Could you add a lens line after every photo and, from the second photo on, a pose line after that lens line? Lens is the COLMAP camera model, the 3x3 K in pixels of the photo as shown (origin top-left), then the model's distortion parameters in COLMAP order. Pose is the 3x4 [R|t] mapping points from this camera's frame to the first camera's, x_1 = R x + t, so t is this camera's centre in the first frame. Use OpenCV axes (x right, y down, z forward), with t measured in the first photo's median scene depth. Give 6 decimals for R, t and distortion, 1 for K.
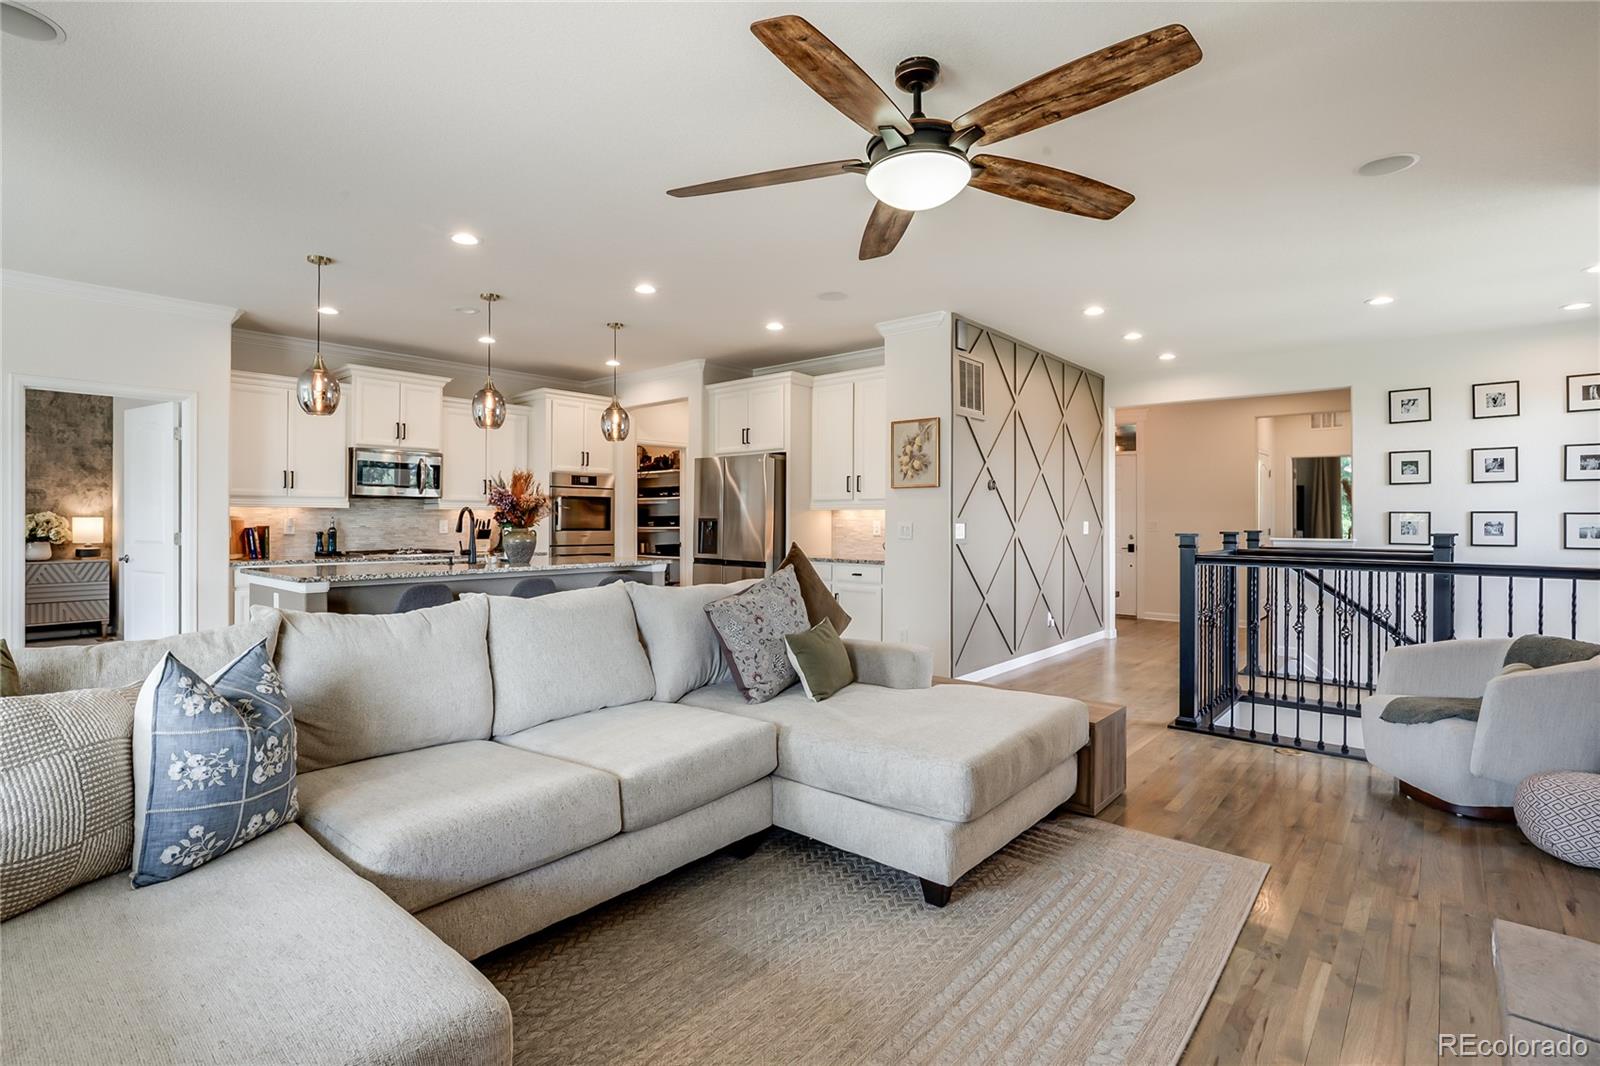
lens RADIAL K [[753.5, 0, 793.8], [0, 753.5, 523.1], [0, 0, 1]] dist [-0.002588, -0.001257]
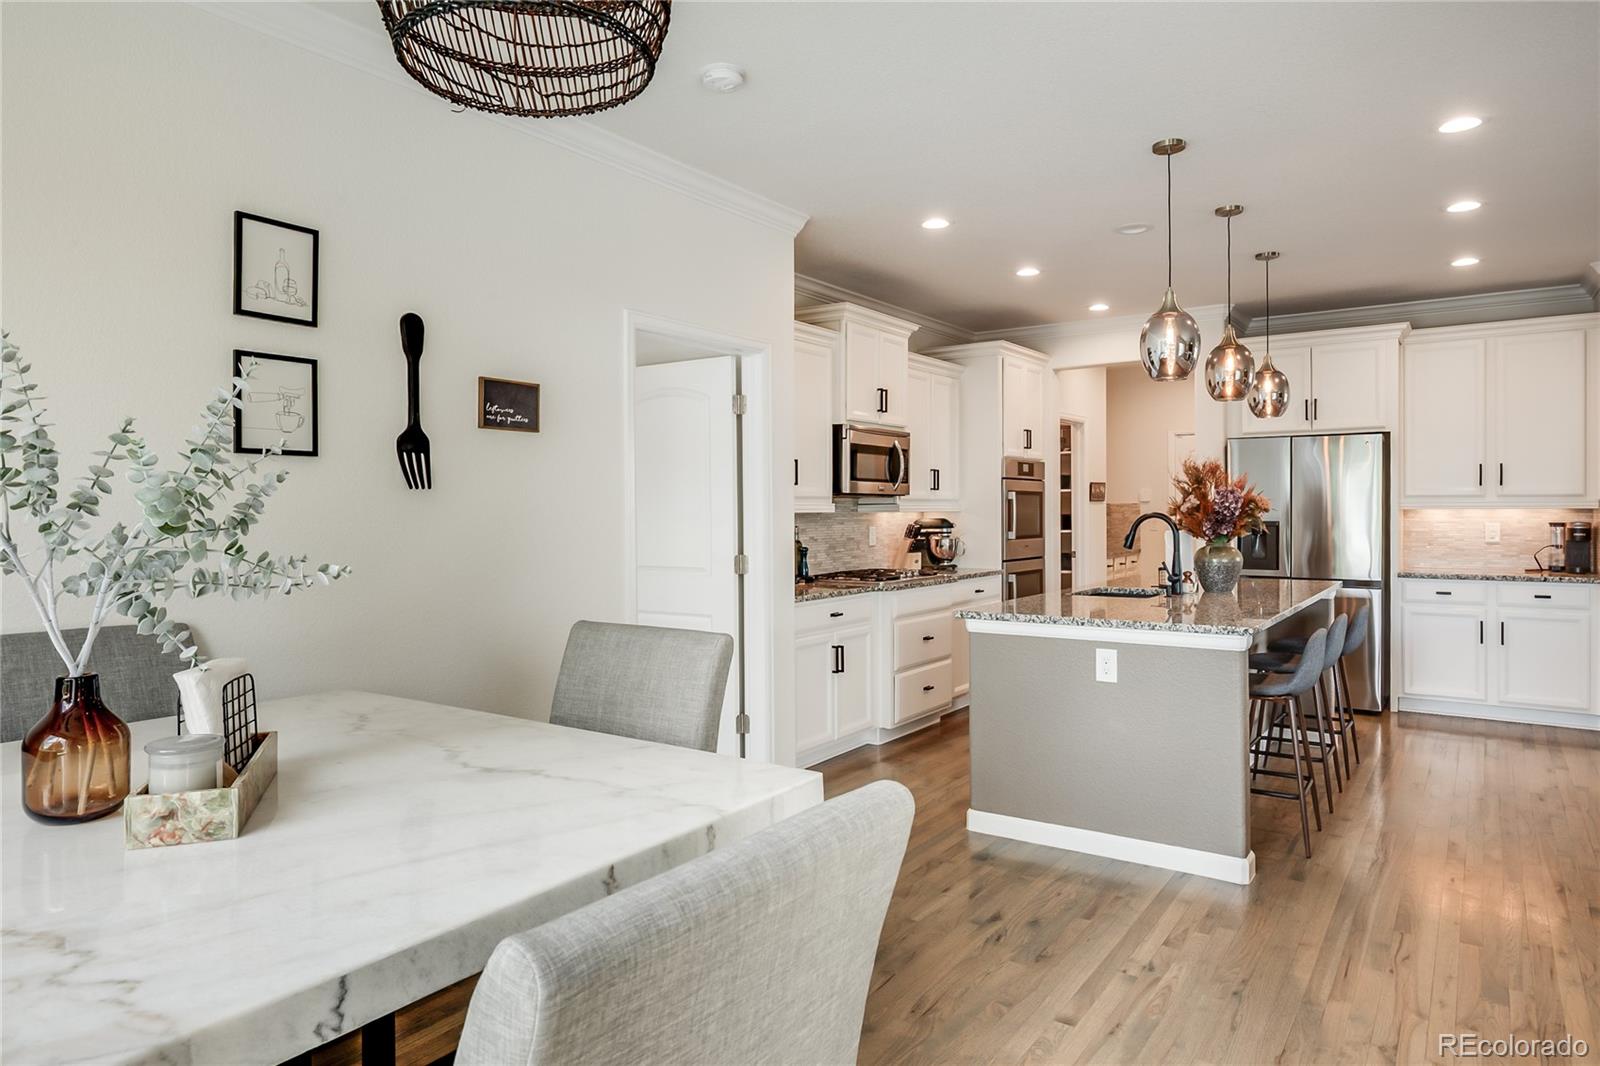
lens RADIAL K [[986.6, 0, 799.6], [0, 986.6, 501.0], [0, 0, 1]] dist [-0.000434, -0.000187]
pose [[0.994021, -0.007554, 0.108930, -0.678534], [0.009123, 0.999862, -0.013908, -0.016894], [-0.108810, 0.014819, 0.993952, 0.101224]]
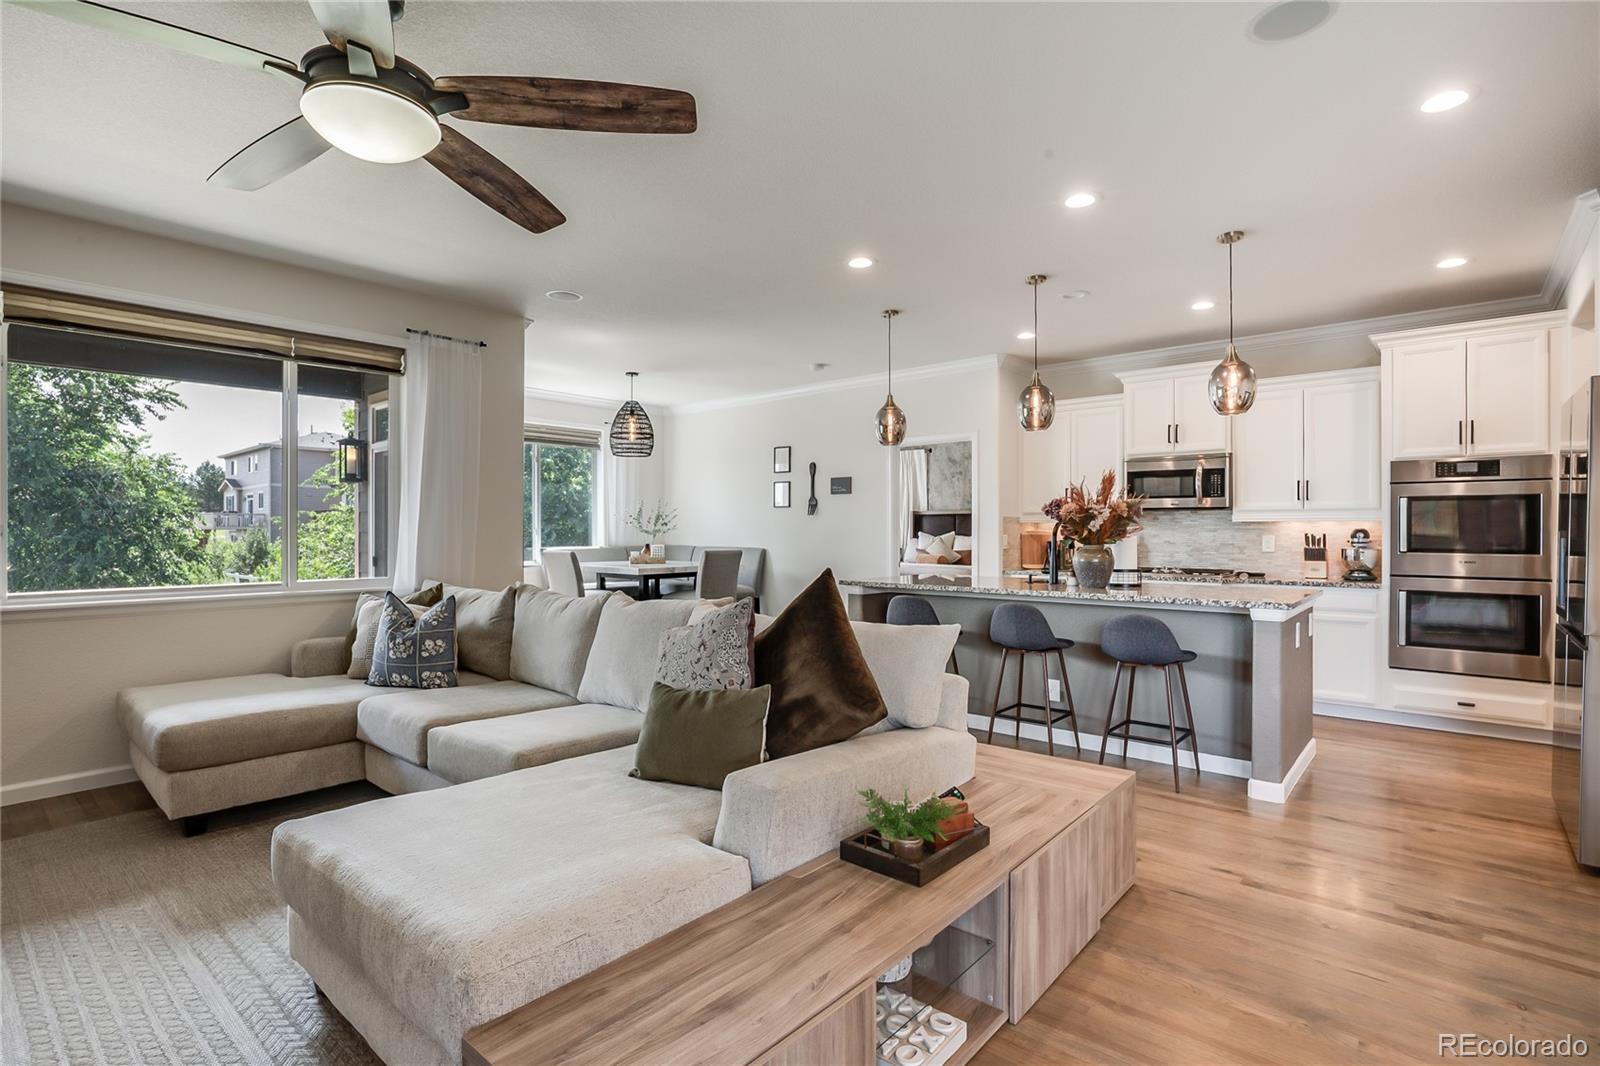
lens RADIAL K [[779.3, 0, 800.0], [0, 779.3, 533.0], [0, 0, 1]] dist [-0.003250, 0.001615]
pose [[0.001738, 0.000806, -0.999998, 0.375760], [-0.006167, 0.999981, 0.000795, -0.003997], [0.999979, 0.006166, 0.001742, 0.545225]]
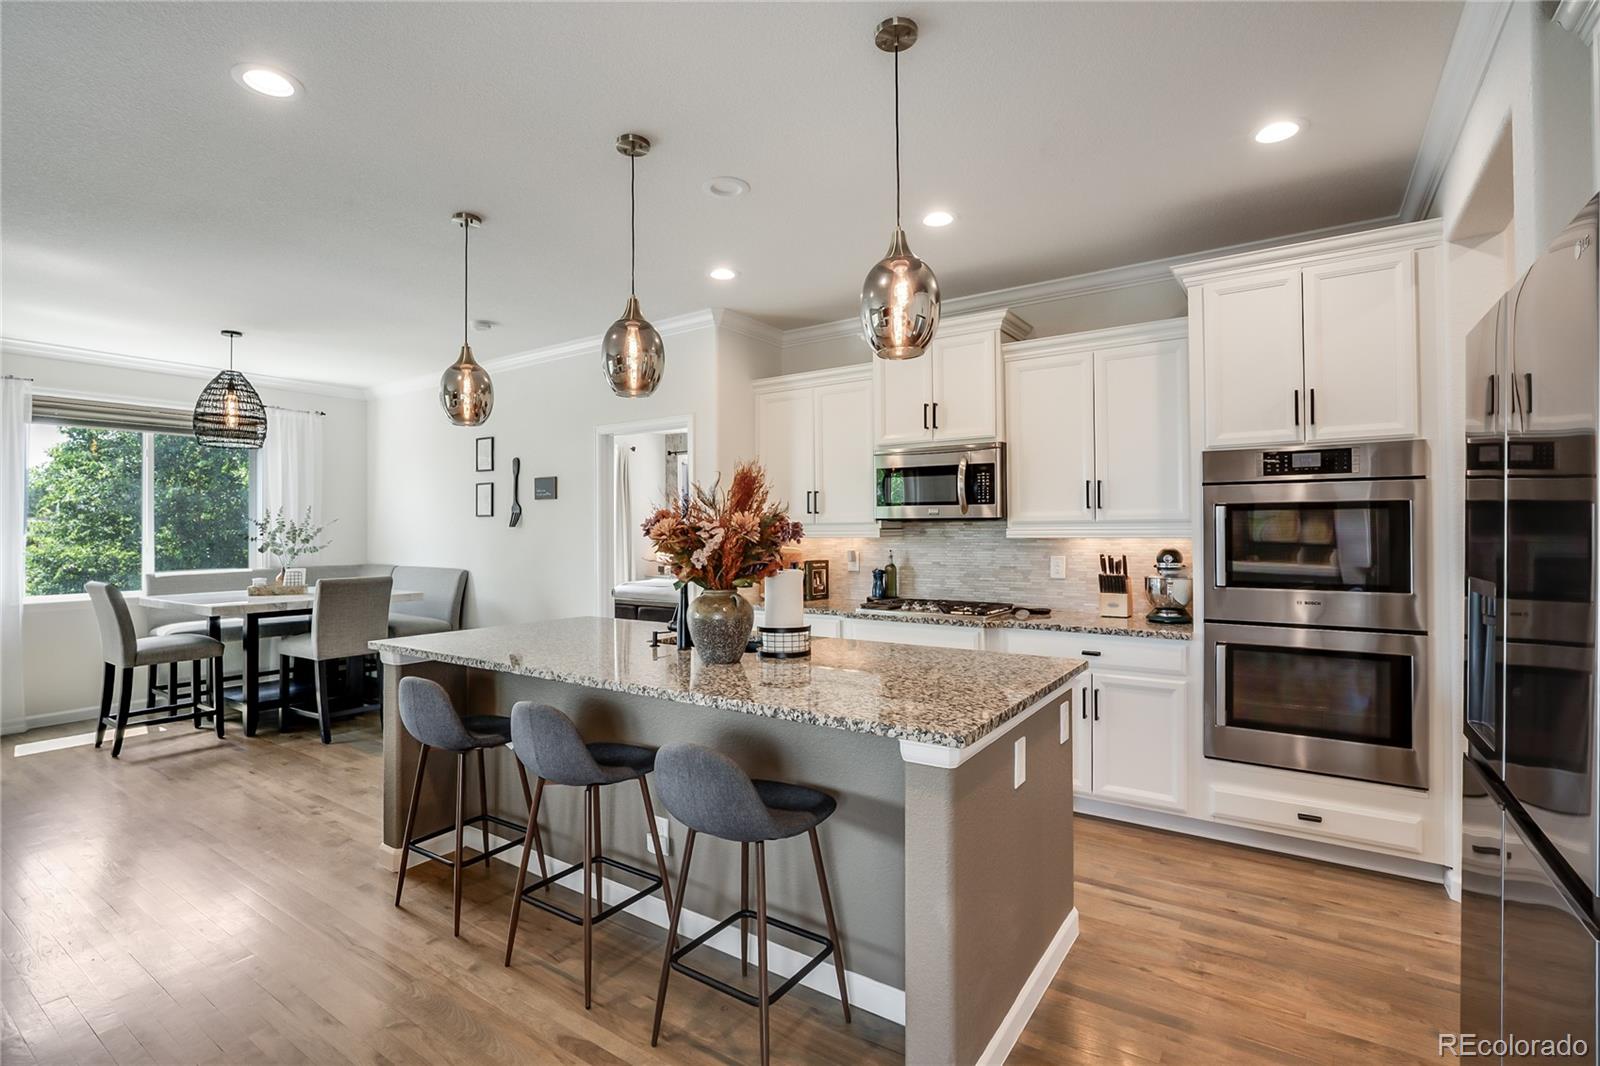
lens RADIAL K [[753.5, 0, 793.8], [0, 753.5, 523.1], [0, 0, 1]] dist [-0.002588, -0.001257]
pose [[0.103608, -0.013723, -0.994523, 0.092576], [0.001127, 0.999906, -0.013680, -0.022558], [0.994618, 0.000297, 0.103614, 0.794231]]
